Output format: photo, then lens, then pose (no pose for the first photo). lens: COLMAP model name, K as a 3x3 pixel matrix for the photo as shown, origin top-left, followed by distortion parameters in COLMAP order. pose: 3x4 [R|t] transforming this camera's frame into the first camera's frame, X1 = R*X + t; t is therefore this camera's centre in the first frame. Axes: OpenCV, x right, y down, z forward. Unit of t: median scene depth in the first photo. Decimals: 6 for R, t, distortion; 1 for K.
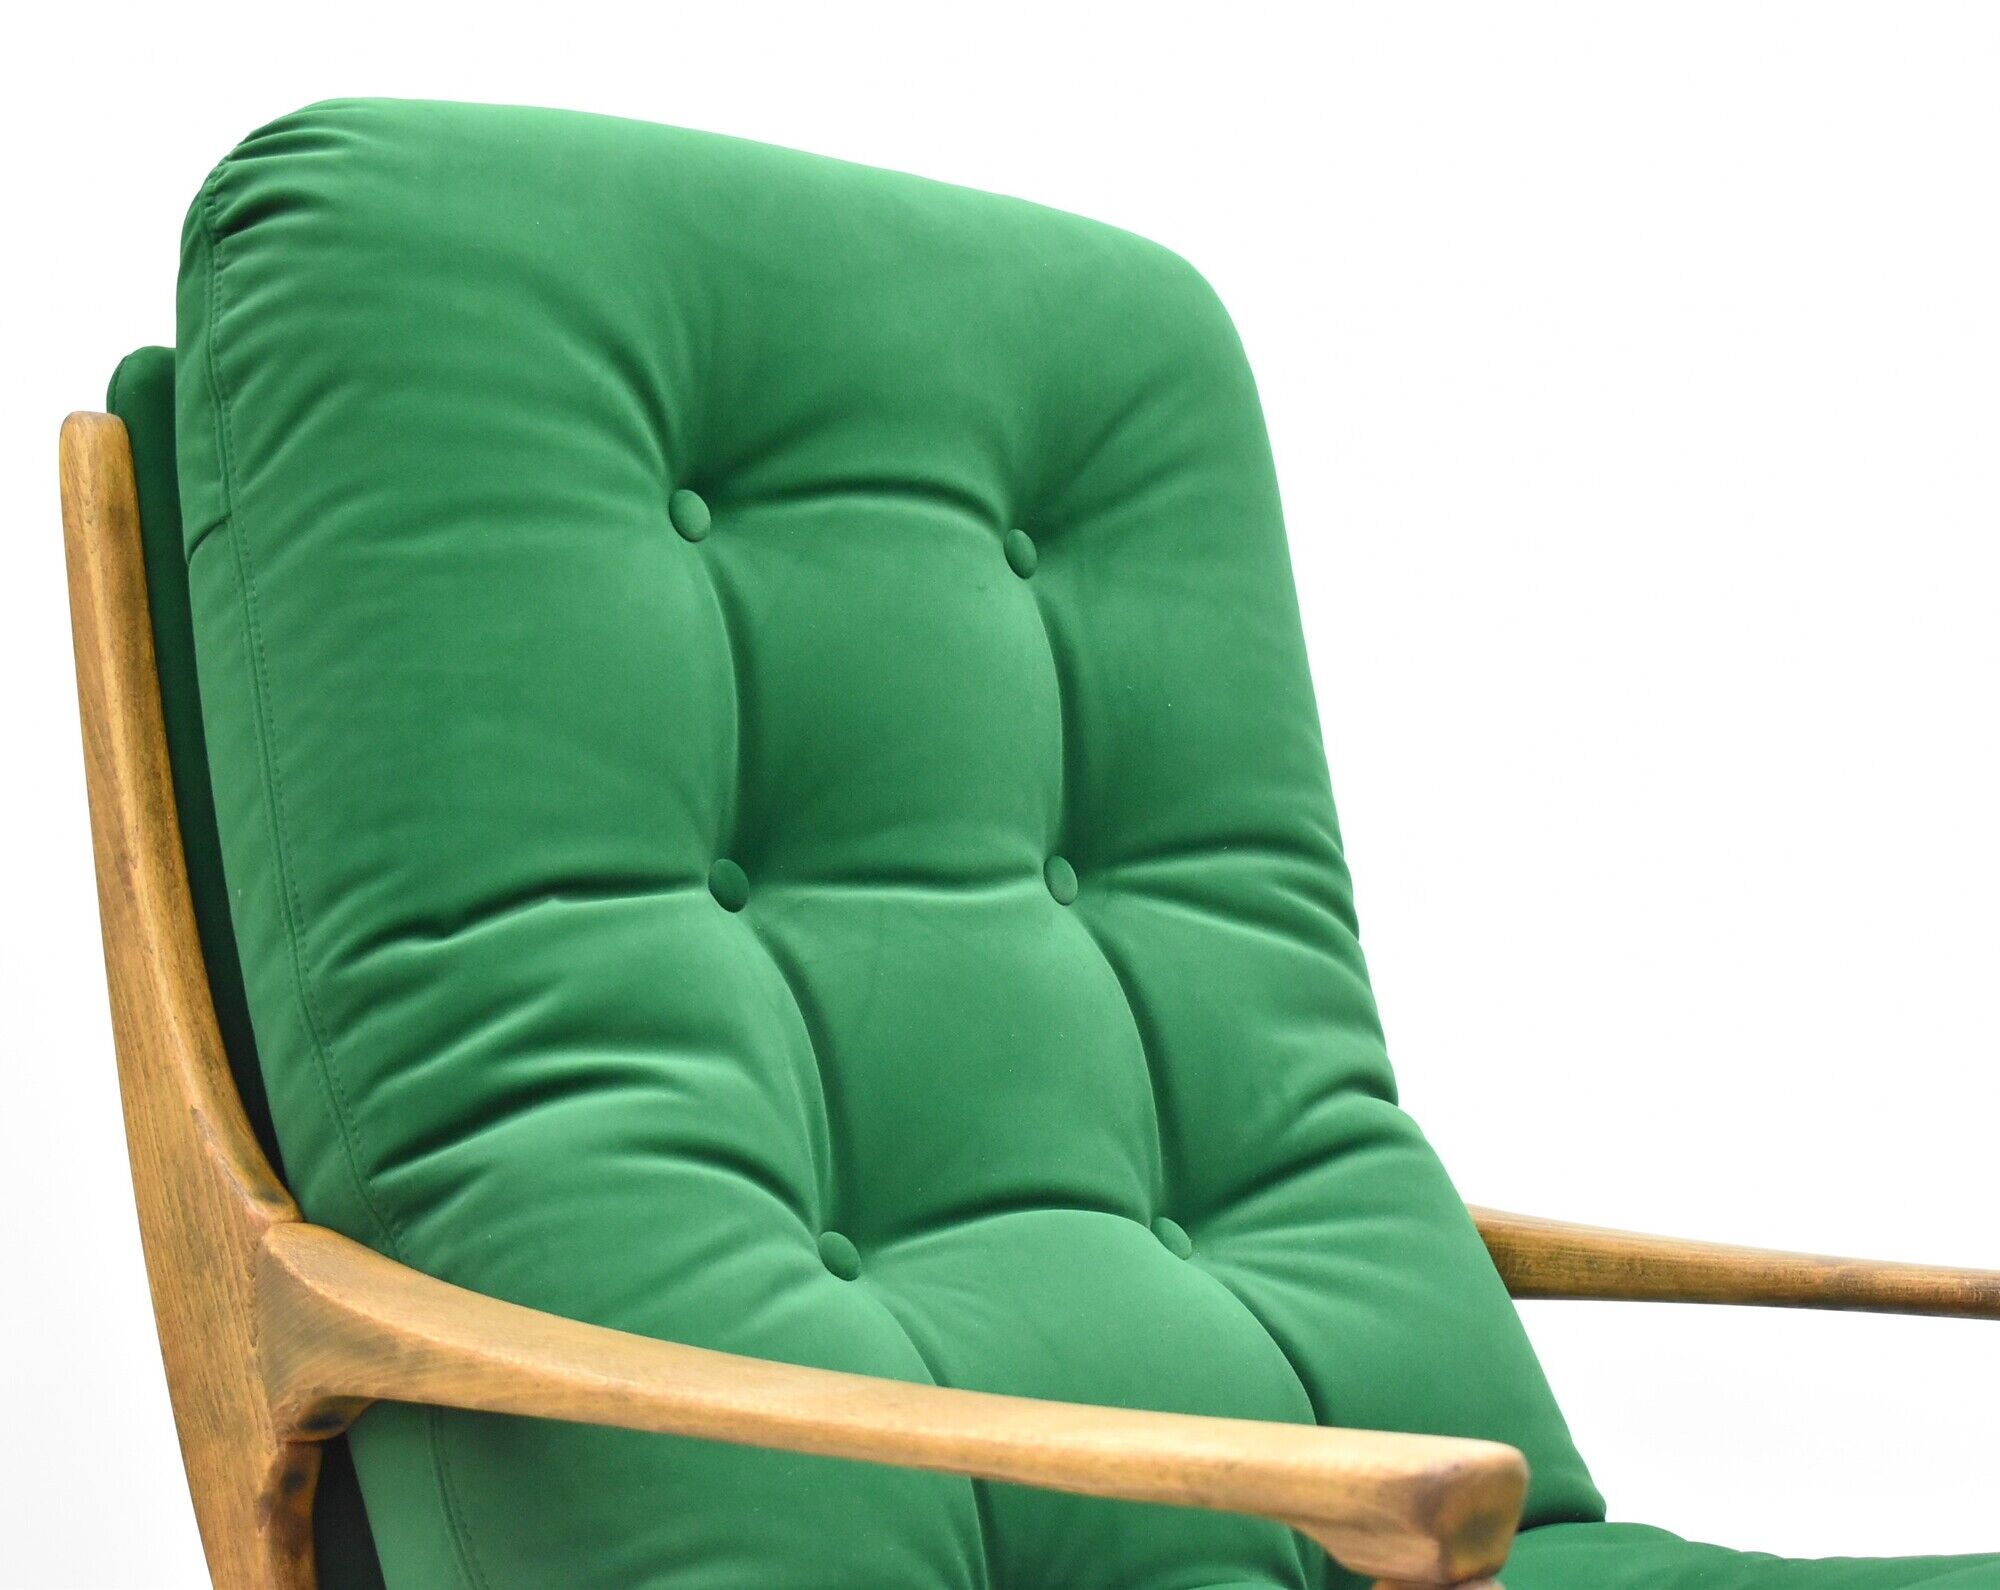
lens RADIAL K [[4363.8, 0, 991.1], [0, 4363.8, 786.8], [0, 0, 1]] dist [-0.038197, 0.000000]
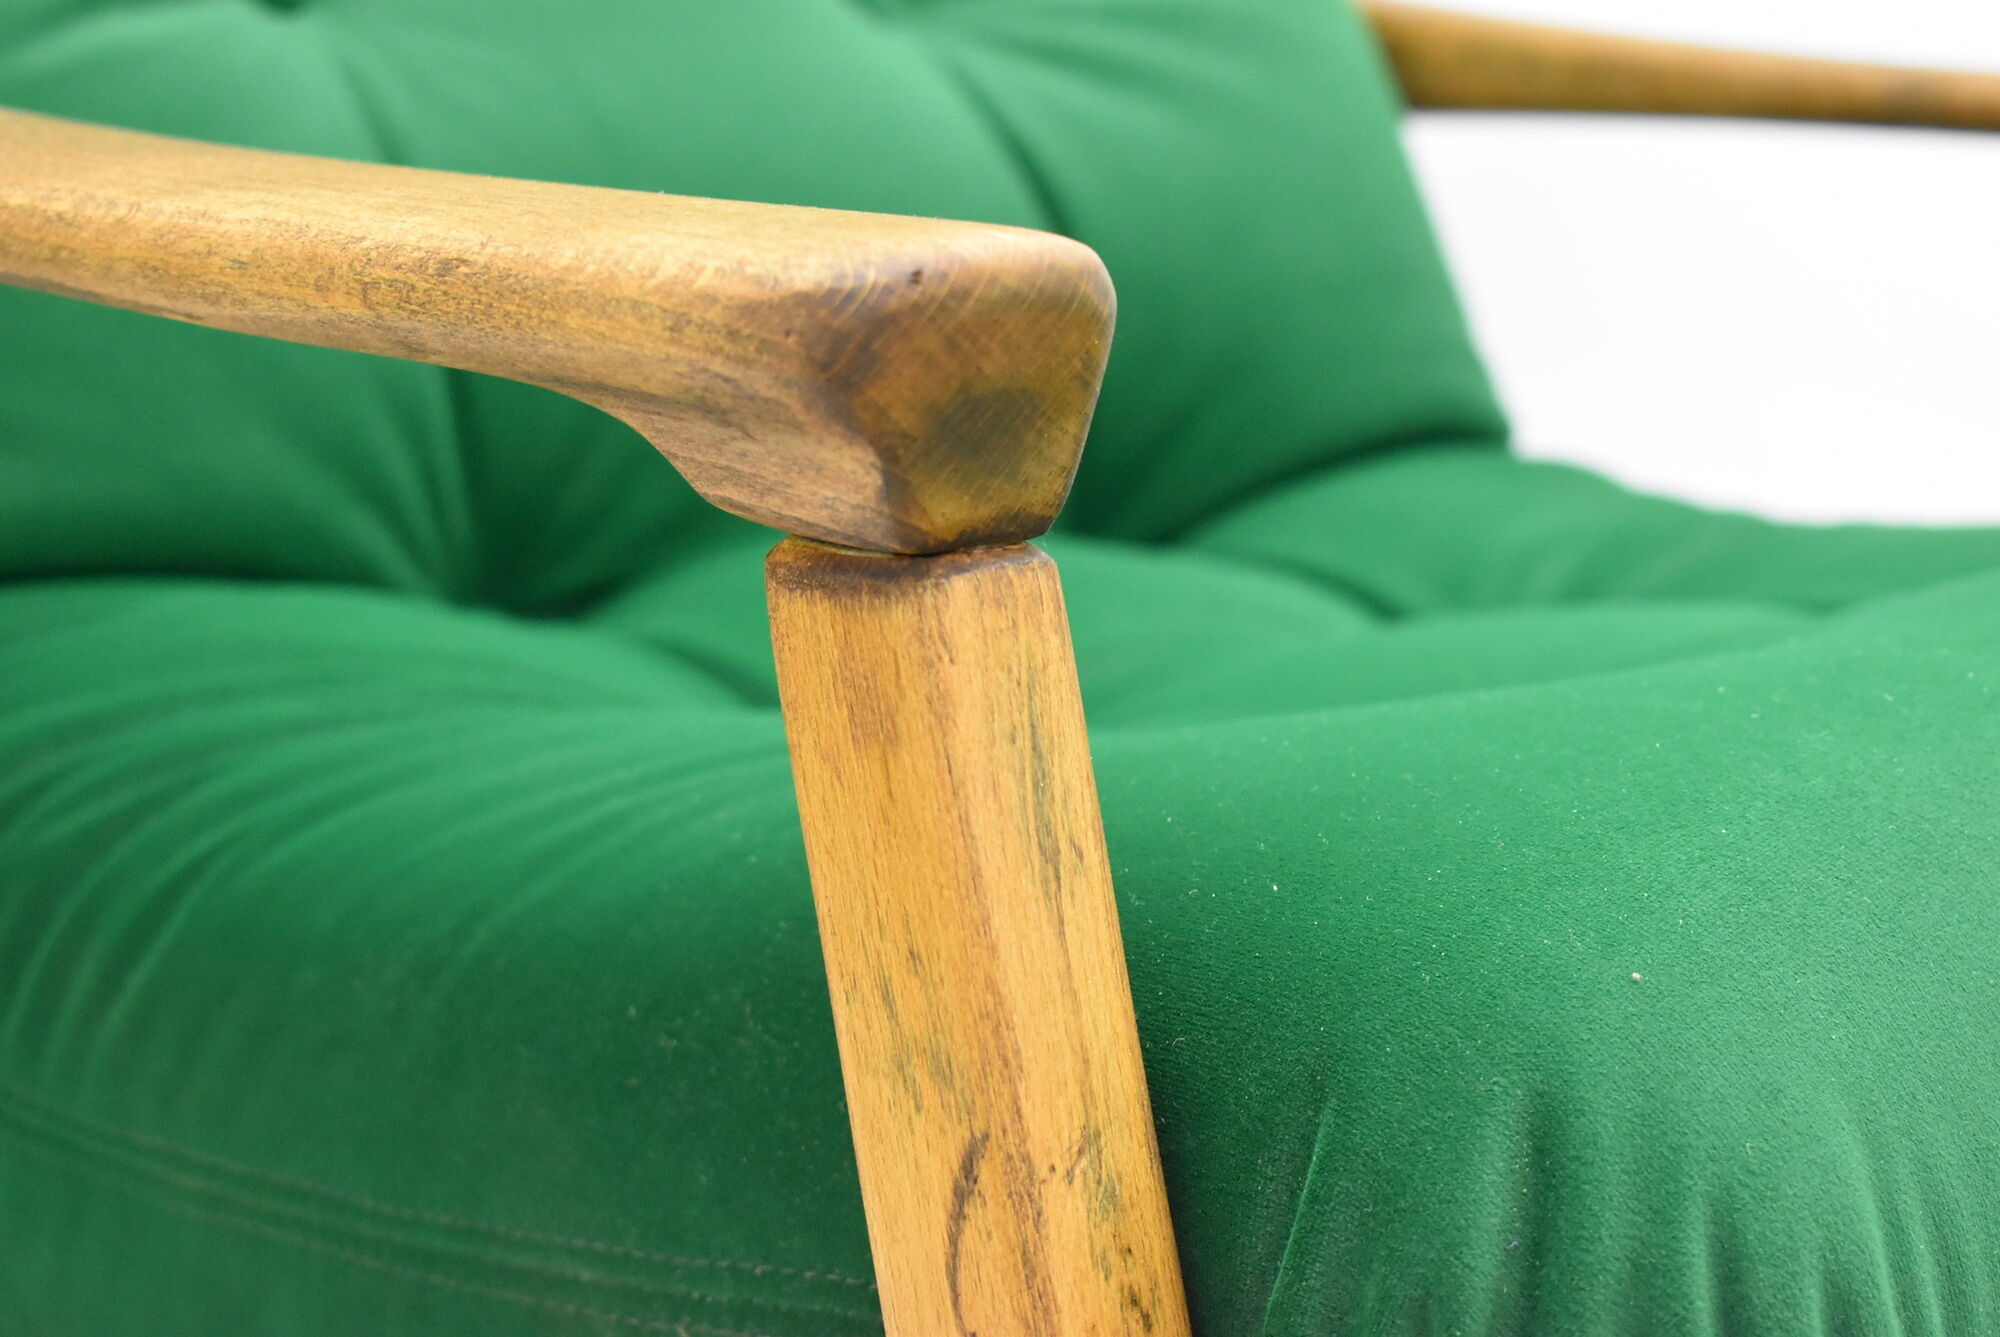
lens RADIAL K [[4016.2, 0, 996.0], [0, 4016.2, 662.4], [0, 0, 1]] dist [-0.026265, 0.000000]
pose [[0.998835, 0.038573, -0.029004, 0.086373], [-0.031317, 0.975312, 0.218599, 0.073771], [0.036720, -0.217436, 0.975384, 0.422502]]
